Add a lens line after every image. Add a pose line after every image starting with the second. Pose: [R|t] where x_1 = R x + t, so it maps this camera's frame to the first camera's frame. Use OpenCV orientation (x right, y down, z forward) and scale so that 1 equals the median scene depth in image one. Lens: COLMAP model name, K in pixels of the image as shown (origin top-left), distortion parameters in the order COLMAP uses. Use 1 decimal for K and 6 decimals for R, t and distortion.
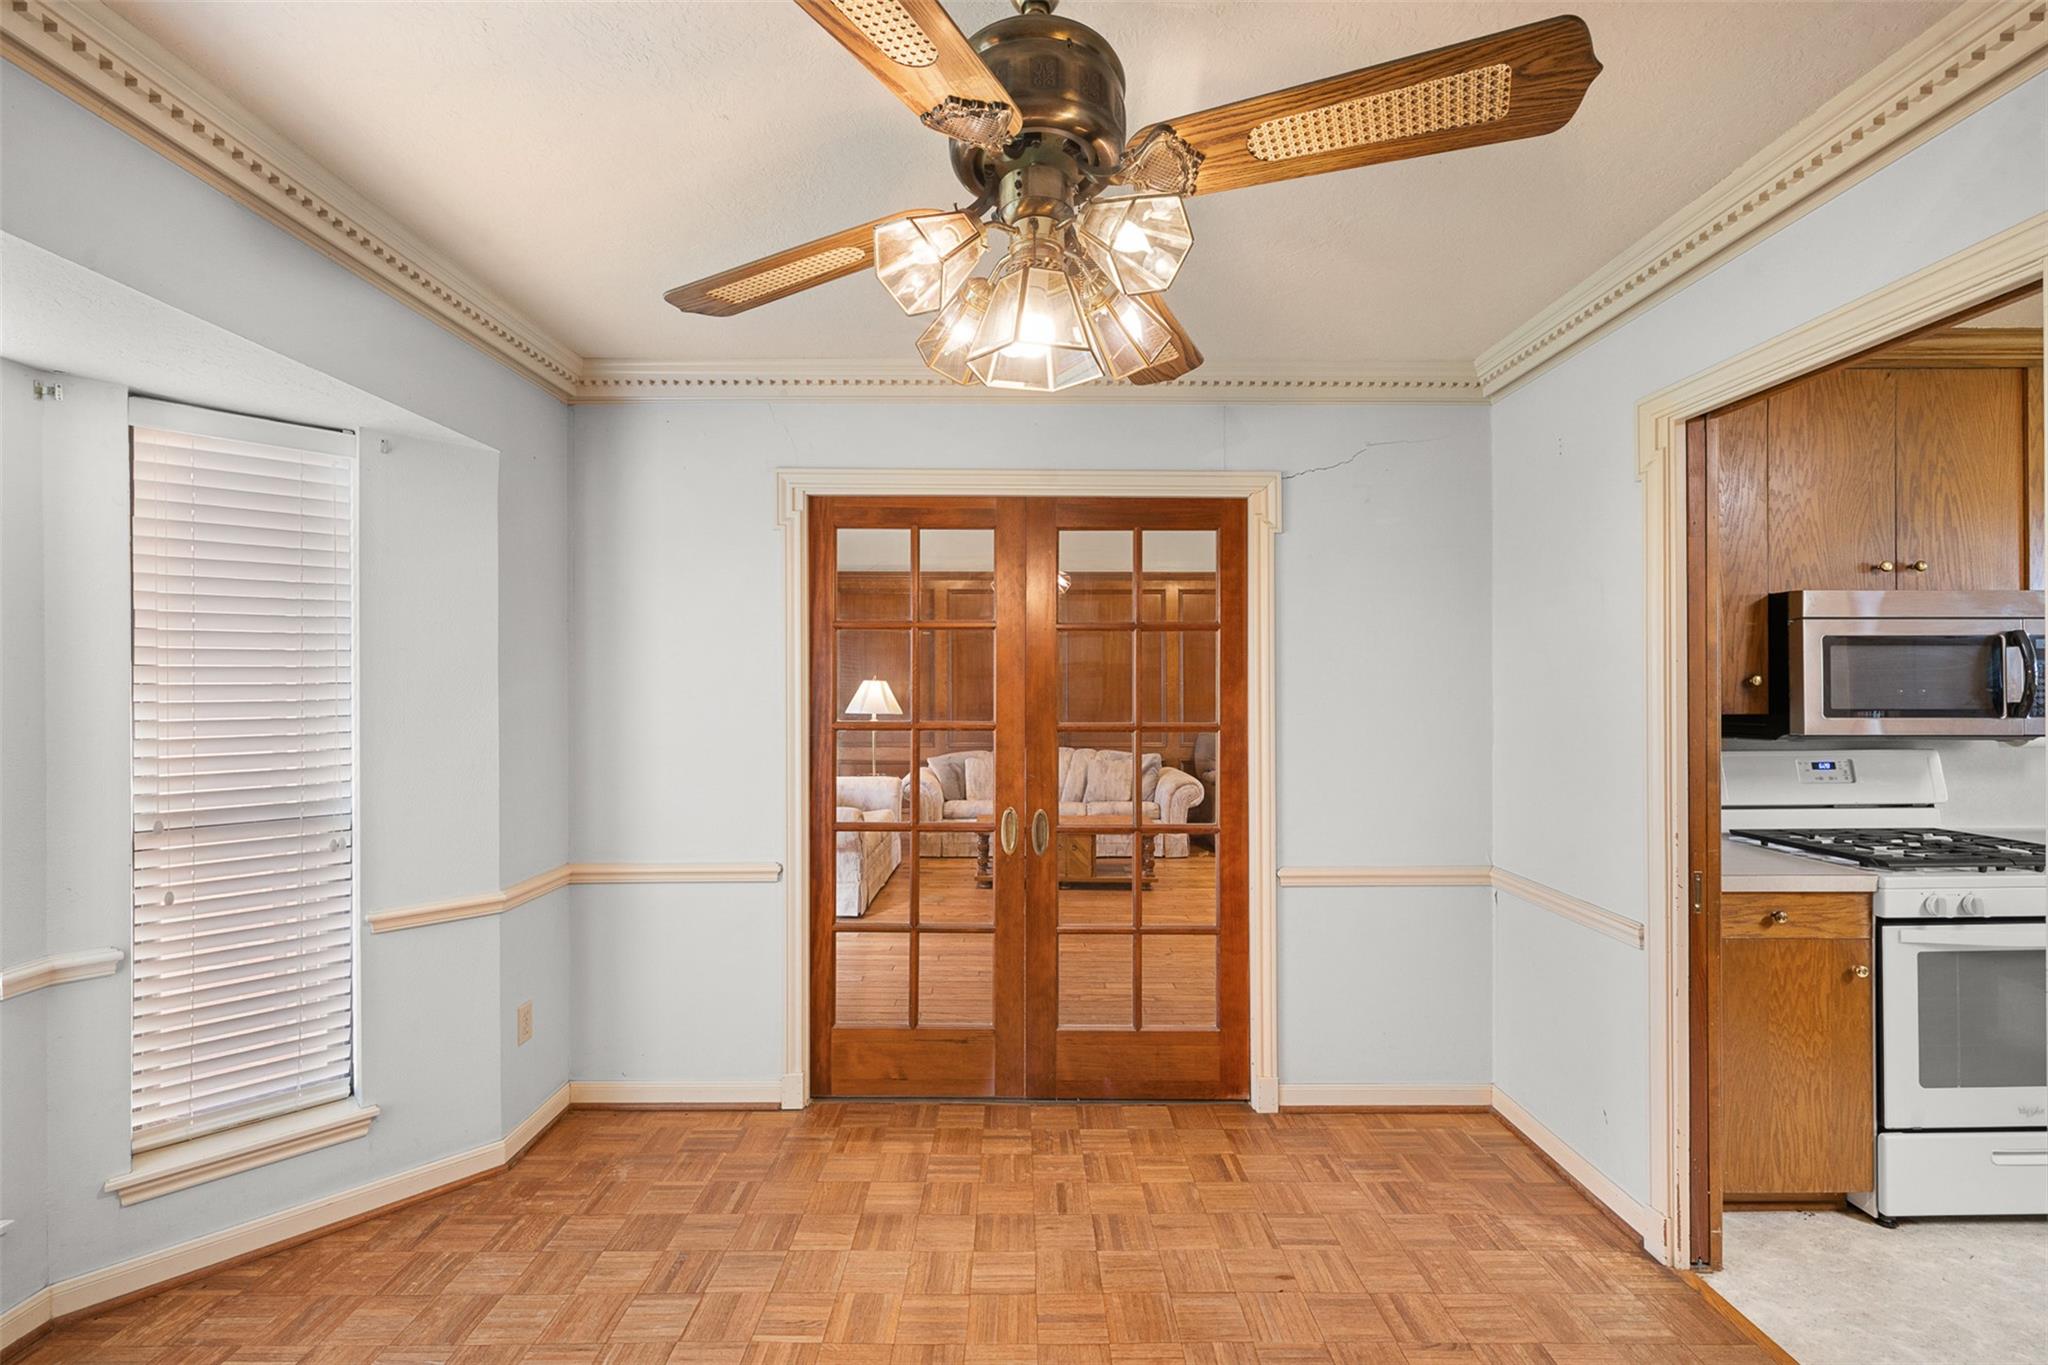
lens RADIAL K [[851.1, 0, 1024.0], [0, 851.1, 682.5], [0, 0, 1]] dist [0.000338, 0.000006]
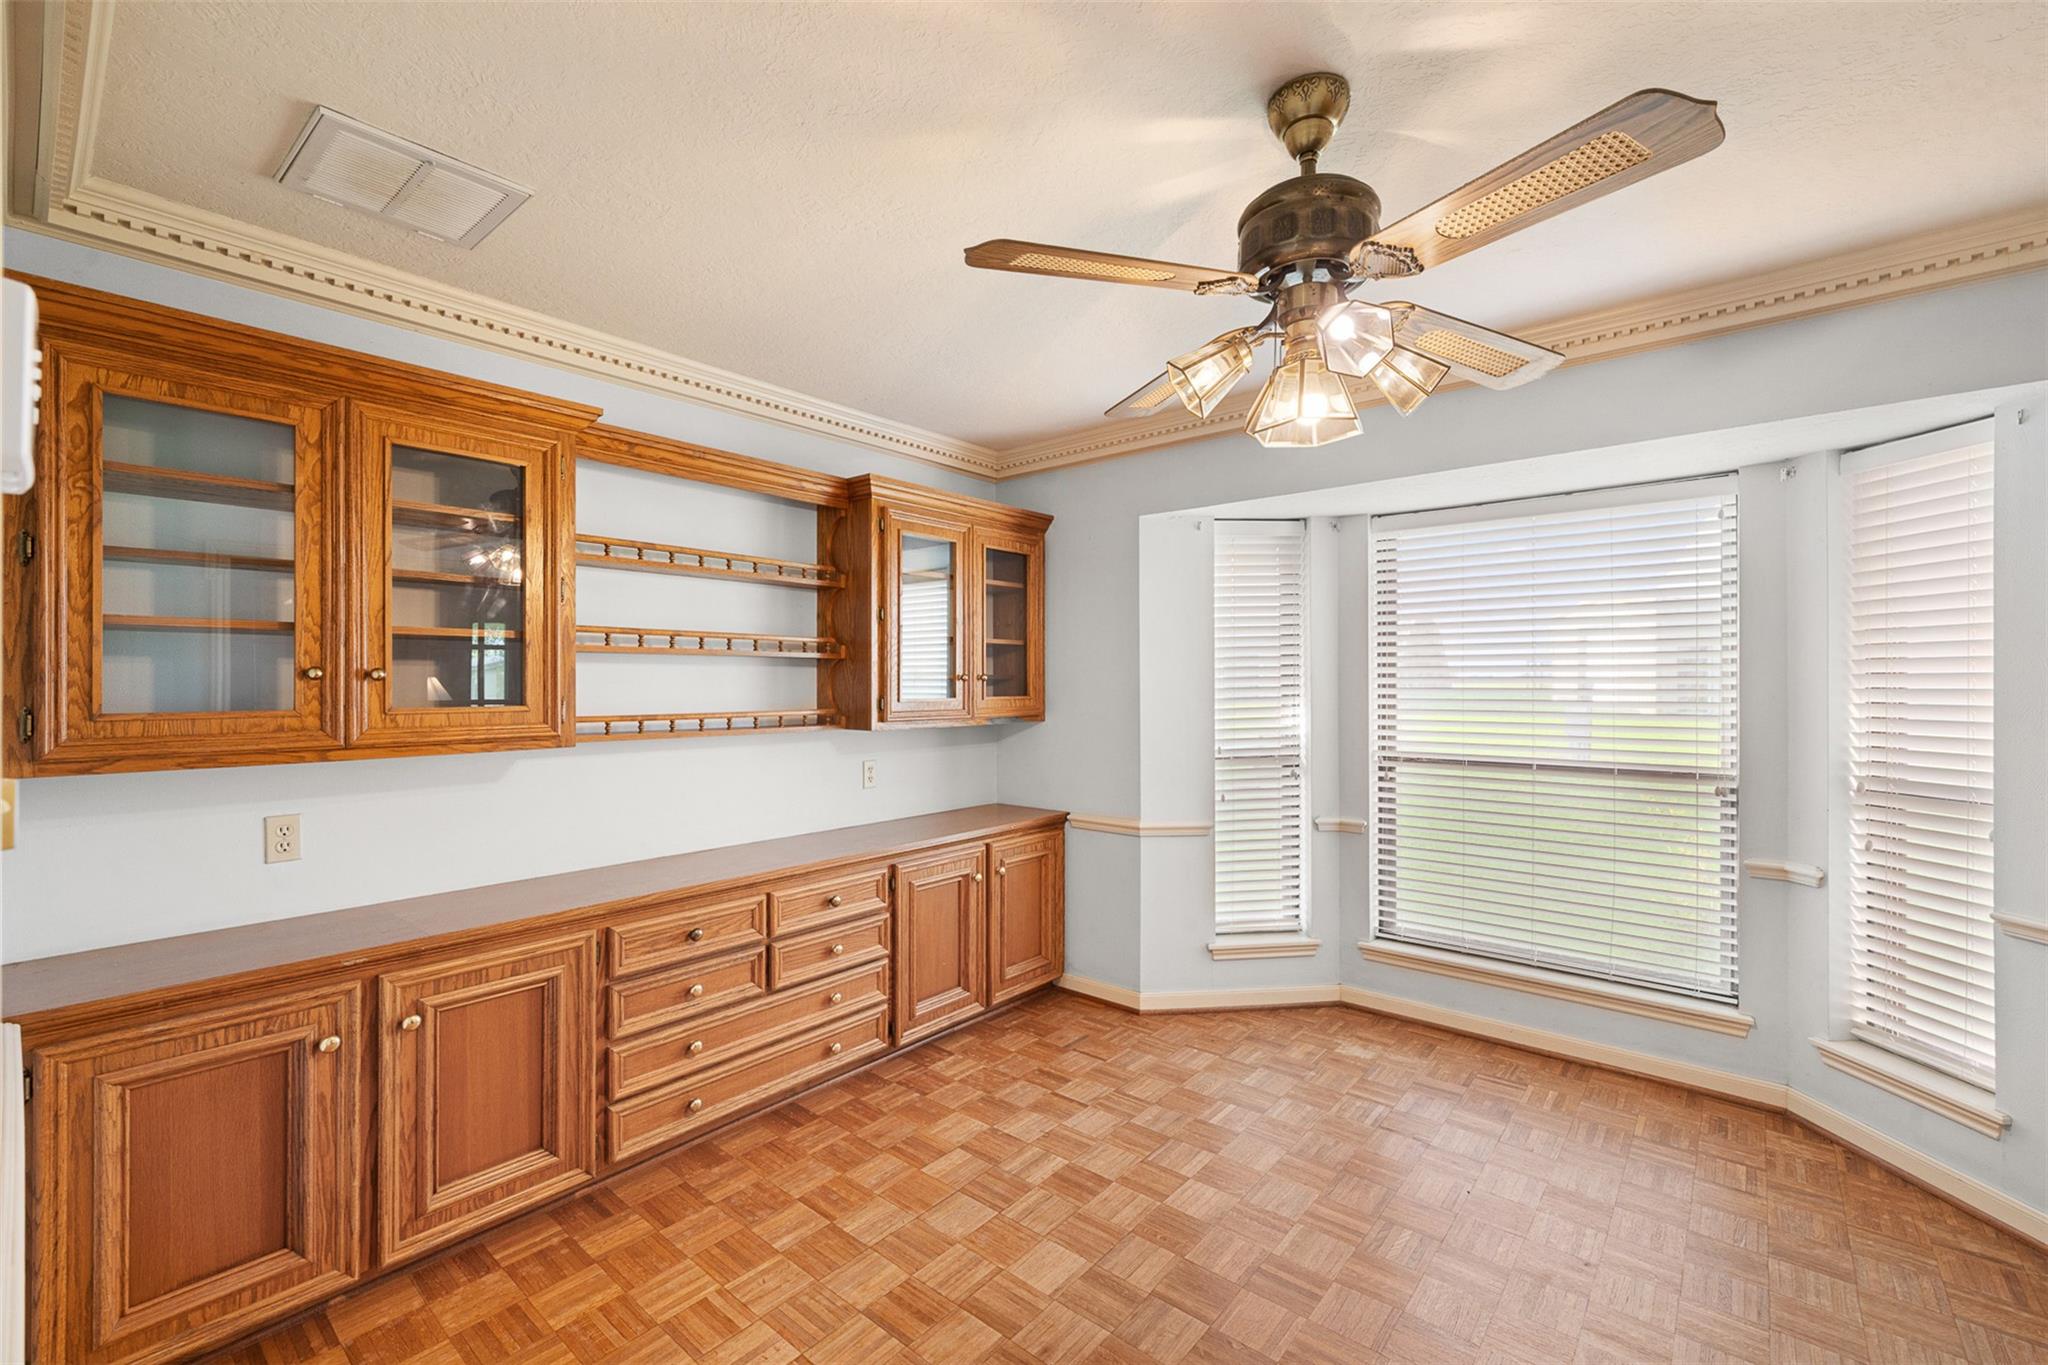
lens RADIAL K [[851.1, 0, 1024.0], [0, 851.1, 682.5], [0, 0, 1]] dist [0.000338, 0.000006]
pose [[-0.647535, 0.004435, -0.762023, 0.751196], [0.009634, 0.999951, -0.002366, 0.008215], [0.761975, -0.008873, -0.647546, 0.887193]]
